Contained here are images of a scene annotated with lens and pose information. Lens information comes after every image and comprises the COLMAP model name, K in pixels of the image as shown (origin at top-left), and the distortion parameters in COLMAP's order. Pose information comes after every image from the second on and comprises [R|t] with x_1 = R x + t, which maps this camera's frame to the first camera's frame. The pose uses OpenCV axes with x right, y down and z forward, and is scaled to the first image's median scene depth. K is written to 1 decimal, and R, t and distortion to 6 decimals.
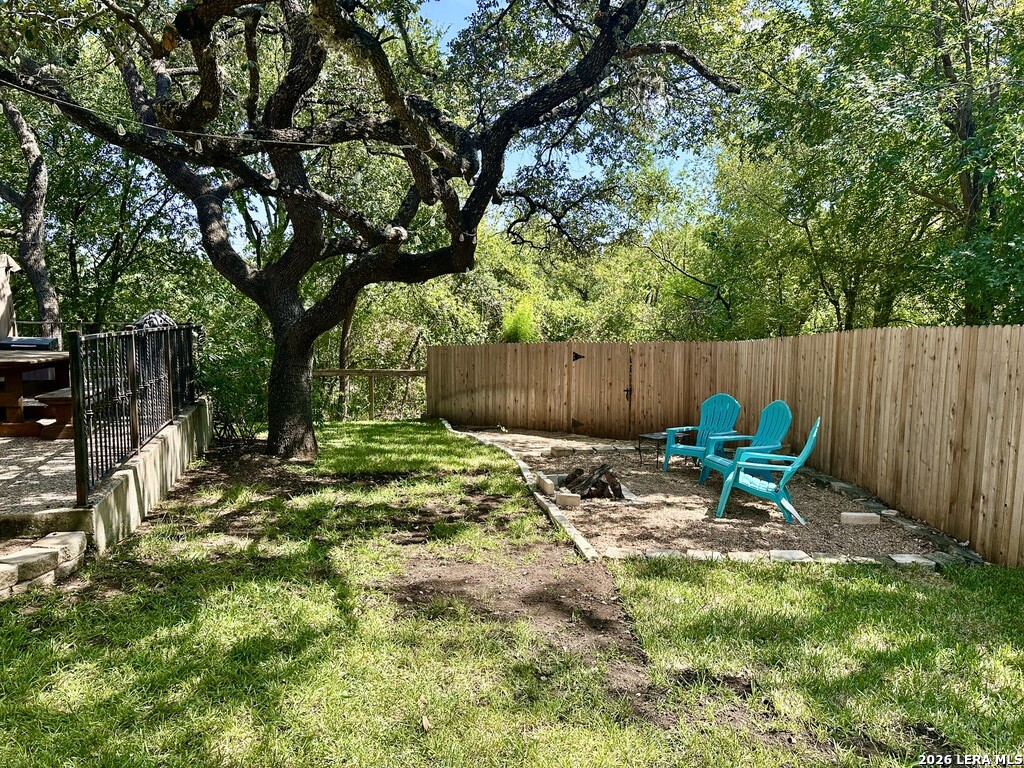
lens RADIAL K [[708.6, 0, 512.0], [0, 708.6, 384.0], [0, 0, 1]] dist [0.063342, -0.069486]
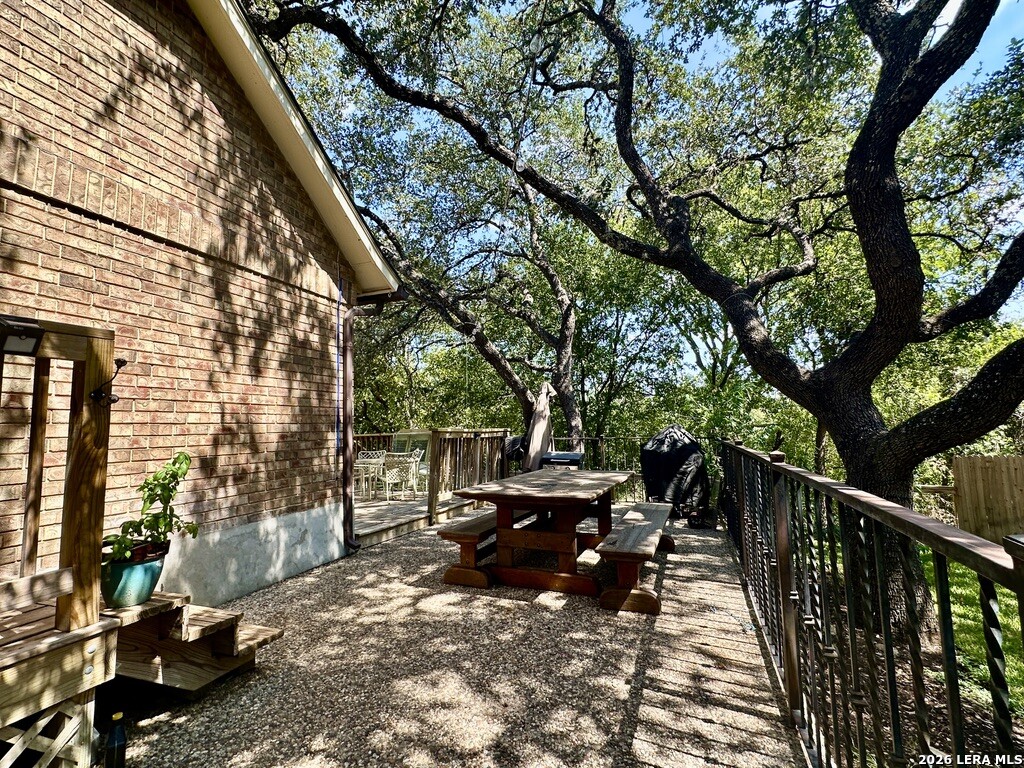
lens RADIAL K [[477.4, 0, 512.0], [0, 477.4, 384.0], [0, 0, 1]] dist [0.001533, 0.000202]
pose [[0.790907, -0.082069, -0.606409, -0.246114], [-0.031701, 0.984140, -0.174536, -0.033108], [0.611115, 0.157265, 0.775761, 0.318958]]
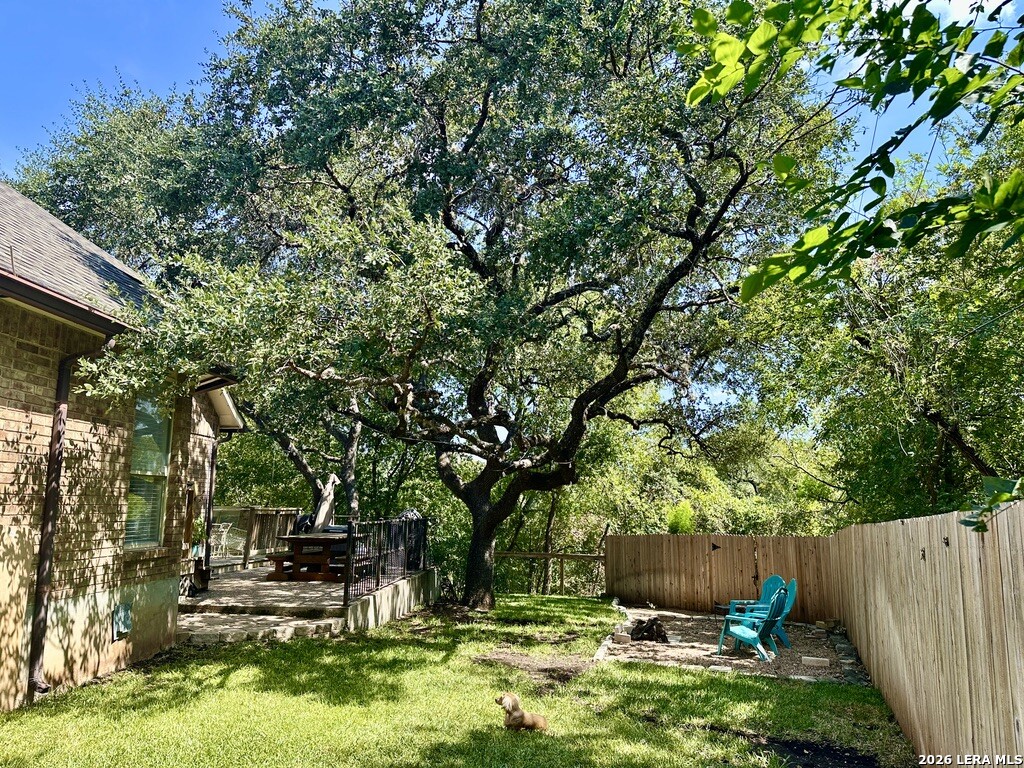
lens RADIAL K [[704.3, 0, 522.6], [0, 704.3, 383.0], [0, 0, 1]] dist [0.151693, -0.276648]
pose [[0.936757, -0.057455, -0.345232, 0.256547], [-0.037489, 0.964285, -0.262202, 0.027754], [0.347967, 0.258561, 0.901146, -0.346123]]
